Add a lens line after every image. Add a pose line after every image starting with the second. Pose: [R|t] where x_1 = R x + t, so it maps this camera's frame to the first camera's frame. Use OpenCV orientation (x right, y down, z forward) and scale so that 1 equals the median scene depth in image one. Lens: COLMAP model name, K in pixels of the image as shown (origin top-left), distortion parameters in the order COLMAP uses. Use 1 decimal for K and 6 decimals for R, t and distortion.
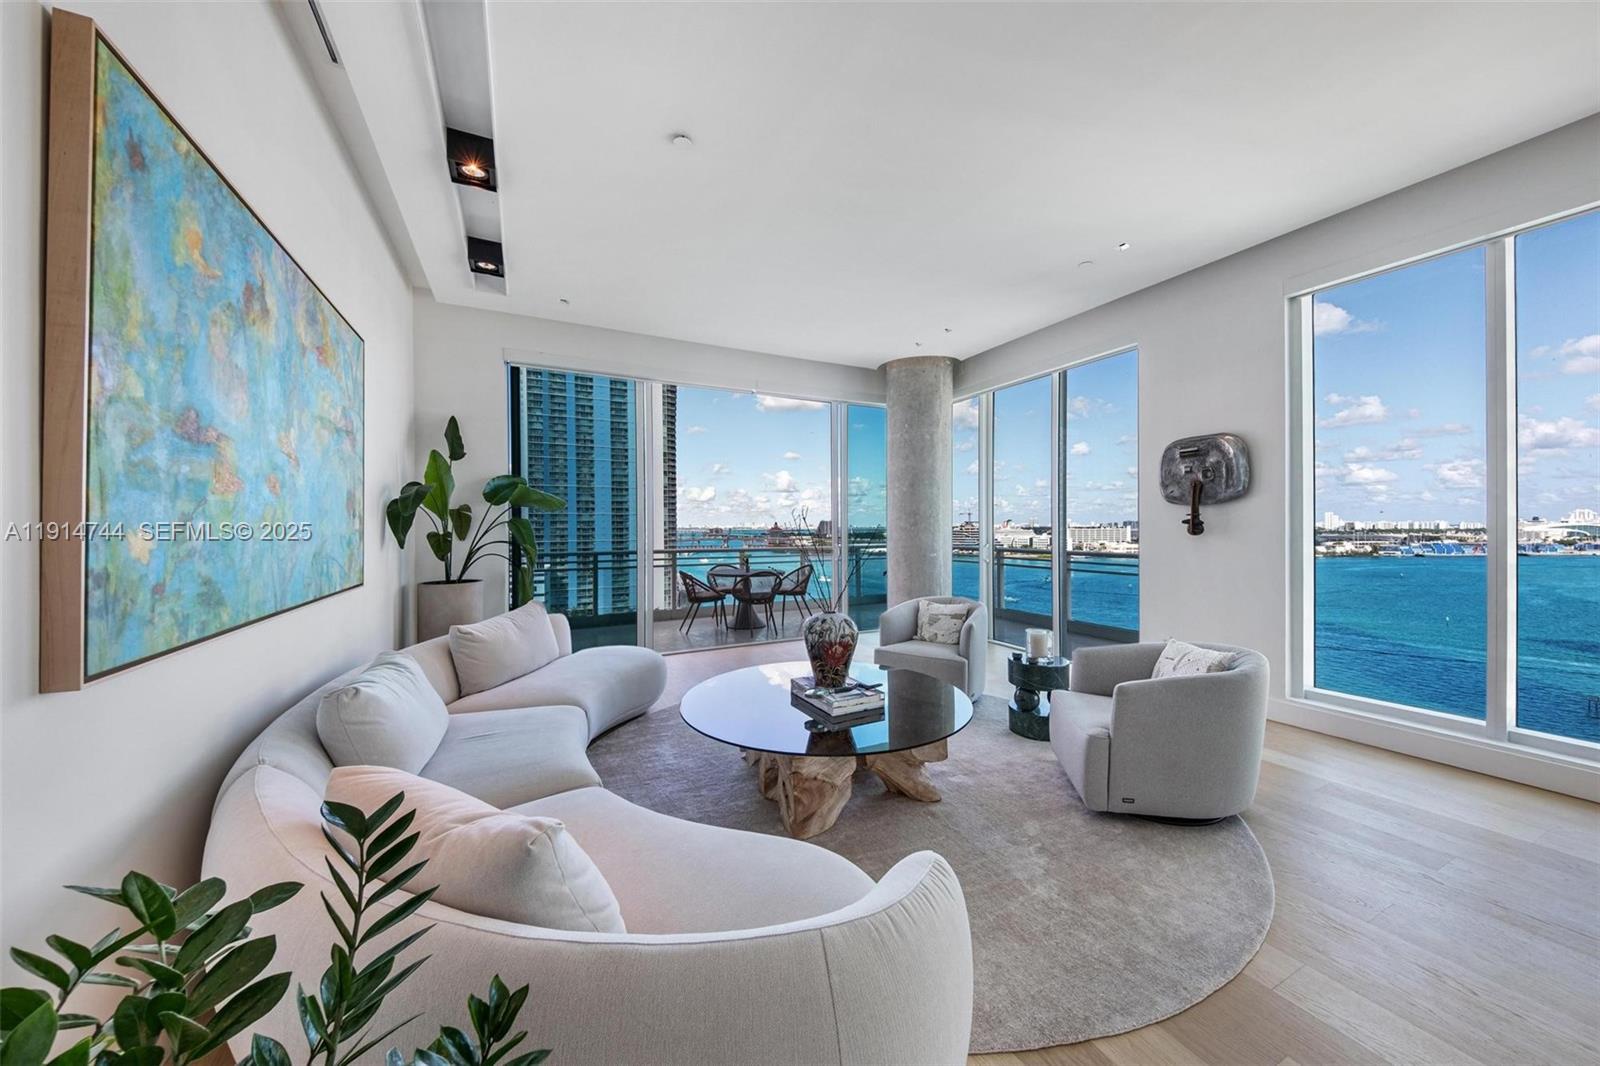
lens RADIAL K [[556.4, 0, 816.2], [0, 556.4, 529.4], [0, 0, 1]] dist [0.017778, -0.004571]
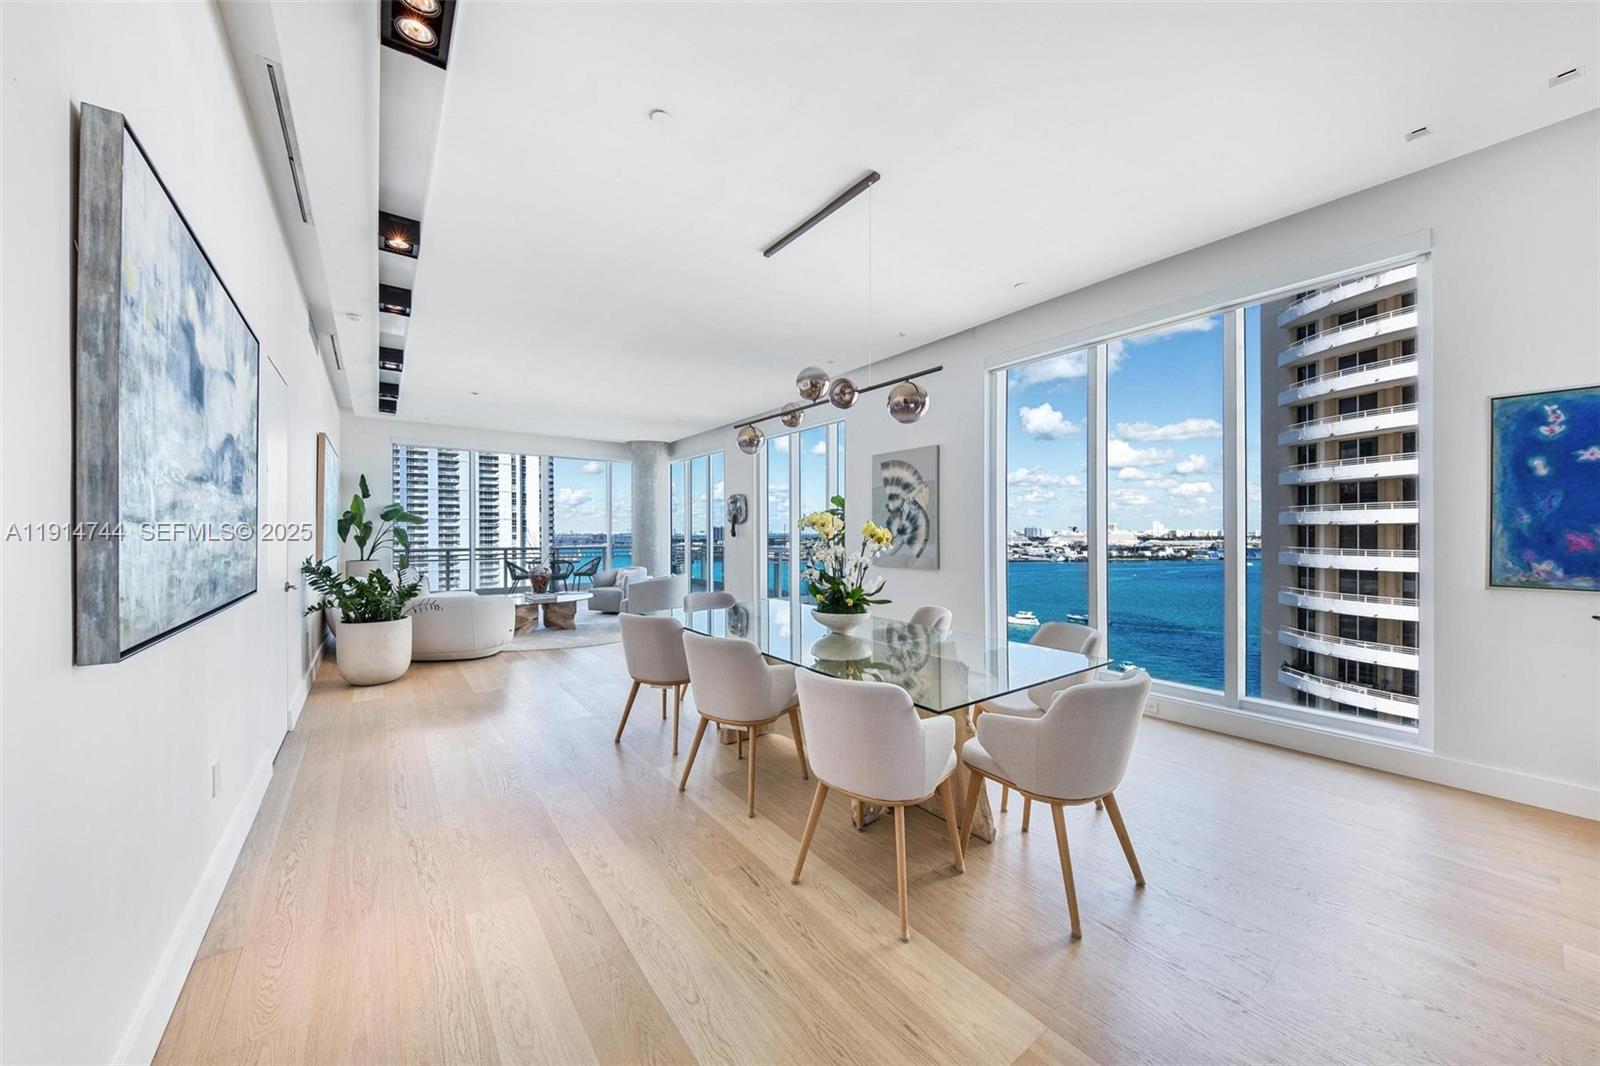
lens RADIAL K [[556.4, 0, 802.1], [0, 556.4, 532.1], [0, 0, 1]] dist [0.017778, -0.004571]
pose [[0.985533, 0.002694, 0.169460, 0.561081], [-0.001516, 0.999974, -0.007081, 0.005217], [-0.169474, 0.006722, 0.985512, -1.273315]]
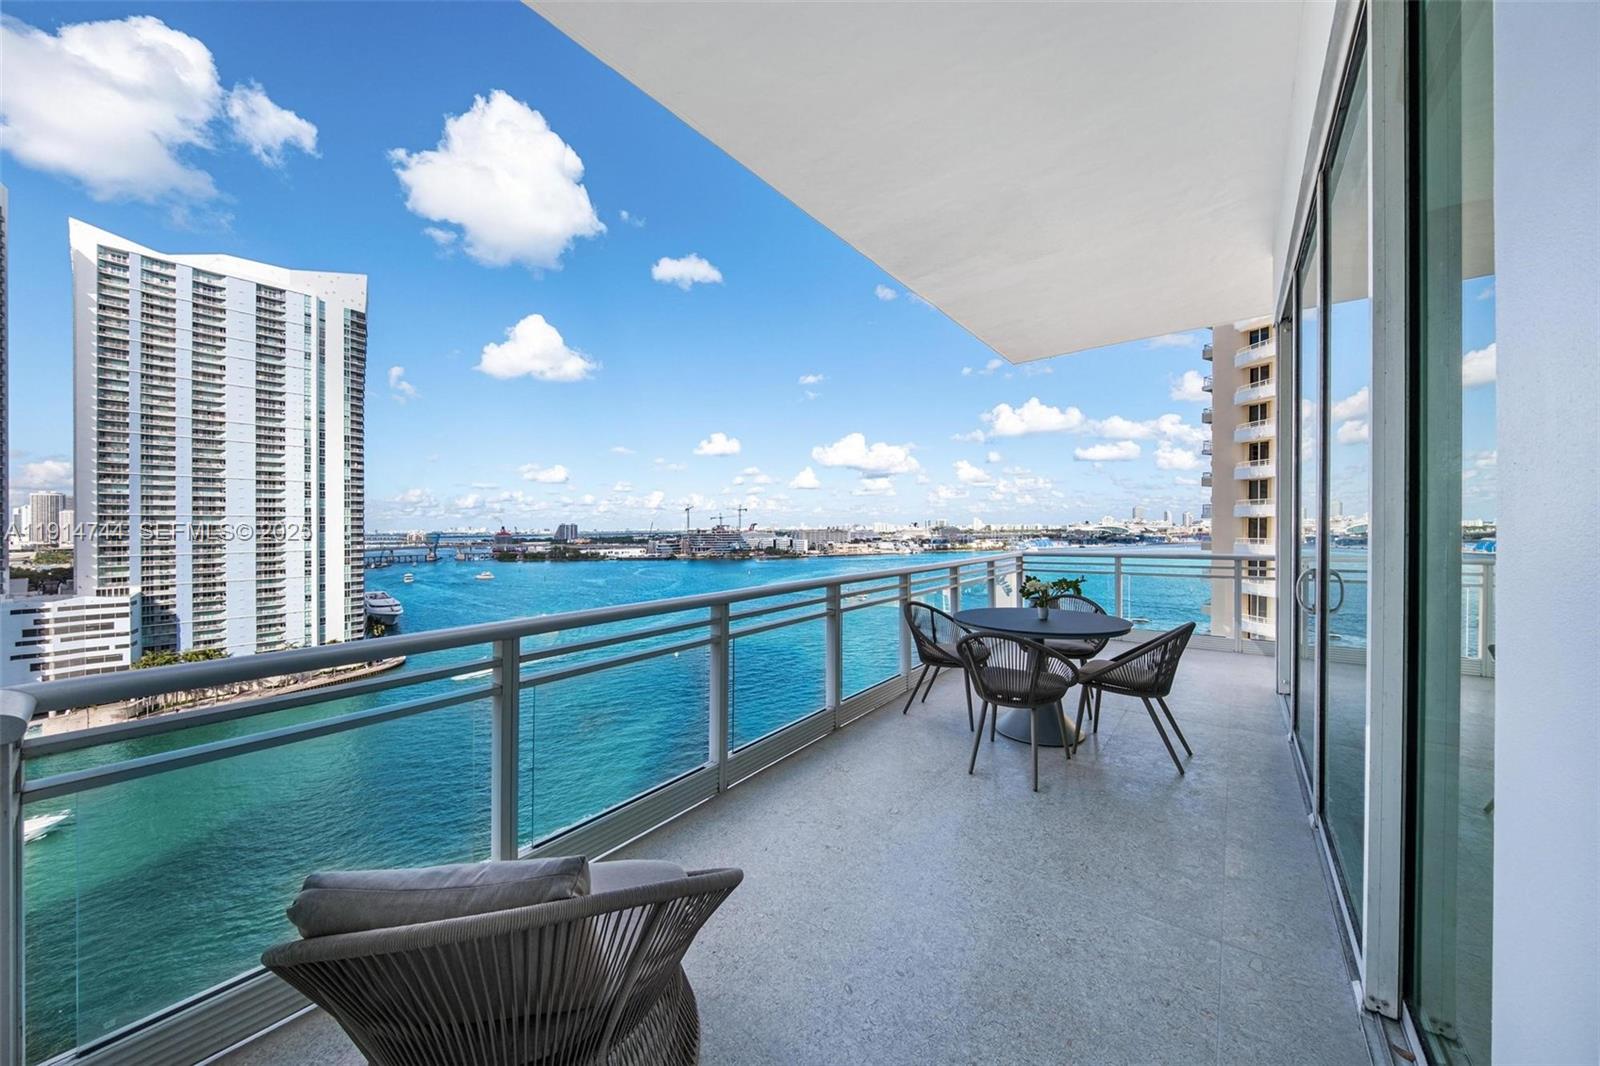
lens RADIAL K [[556.4, 0, 802.5], [0, 556.4, 522.0], [0, 0, 1]] dist [0.017778, -0.004571]
pose [[0.907211, -0.000546, 0.420675, -2.740335], [0.008692, 0.999810, -0.017448, -0.009736], [-0.420586, 0.019485, 0.907043, 2.842676]]
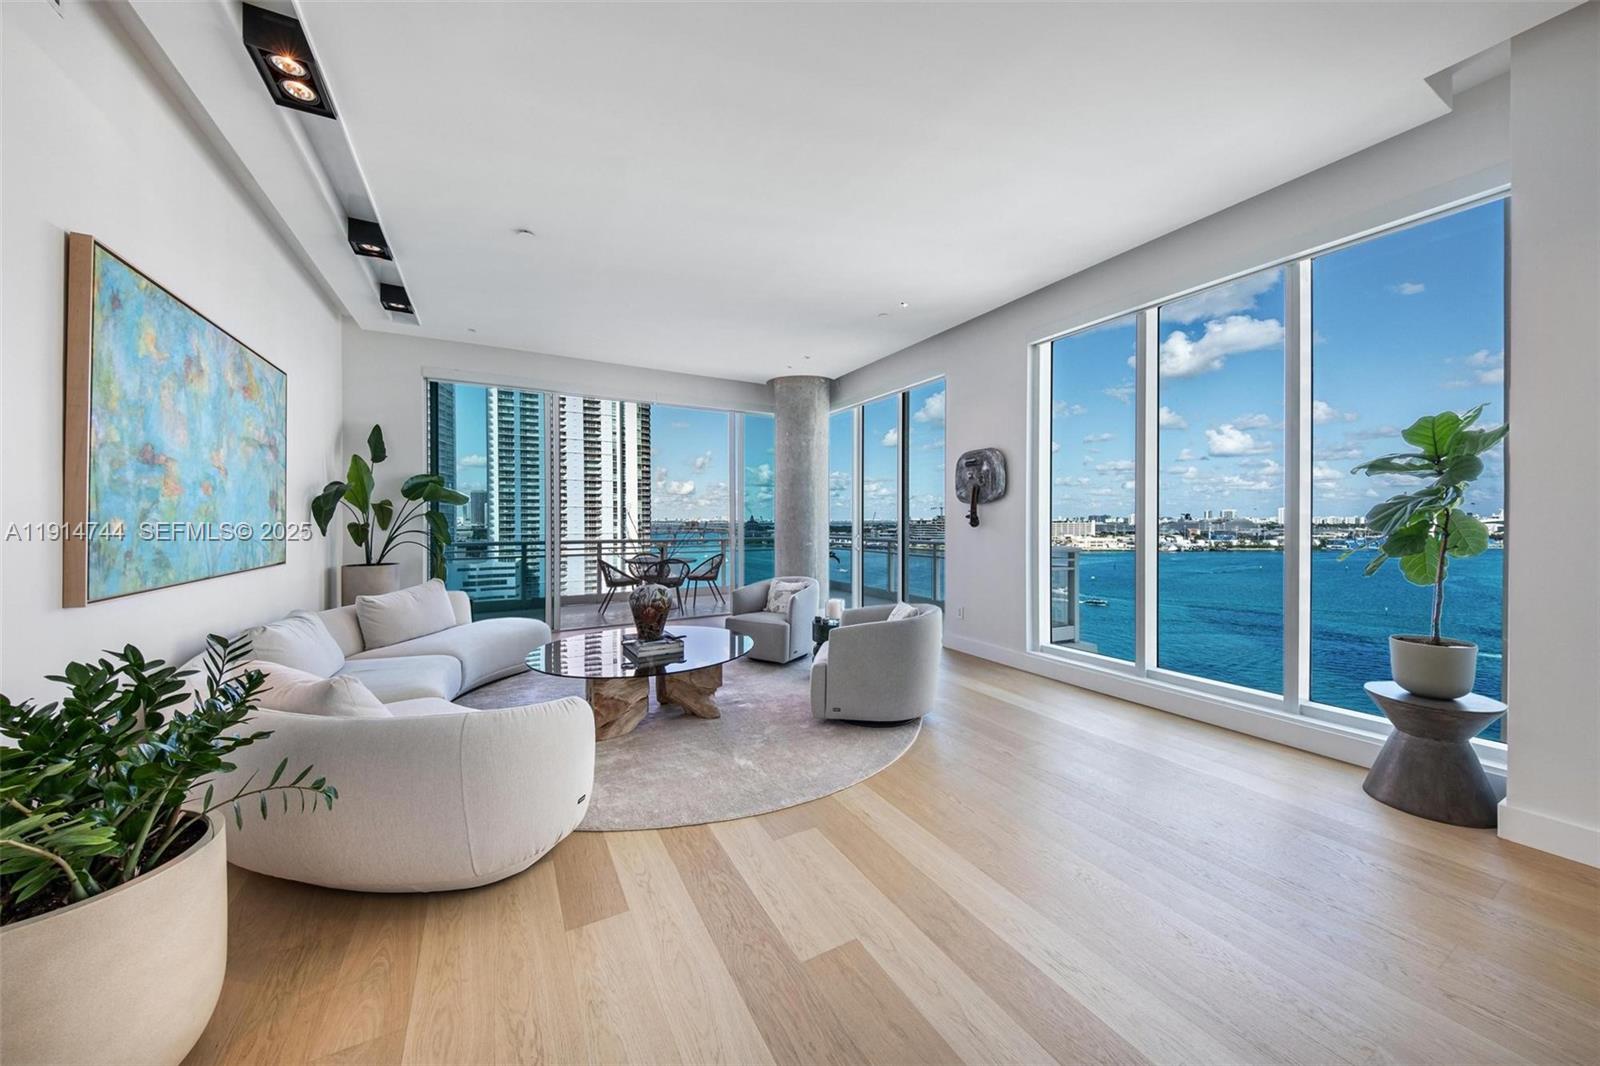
lens RADIAL K [[556.4, 0, 817.7], [0, 556.4, 524.7], [0, 0, 1]] dist [0.017778, -0.004571]
pose [[0.999096, 0.002439, 0.042445, 0.263843], [-0.002553, 0.999993, 0.002631, 0.002342], [-0.042438, -0.002737, 0.999095, -0.249507]]
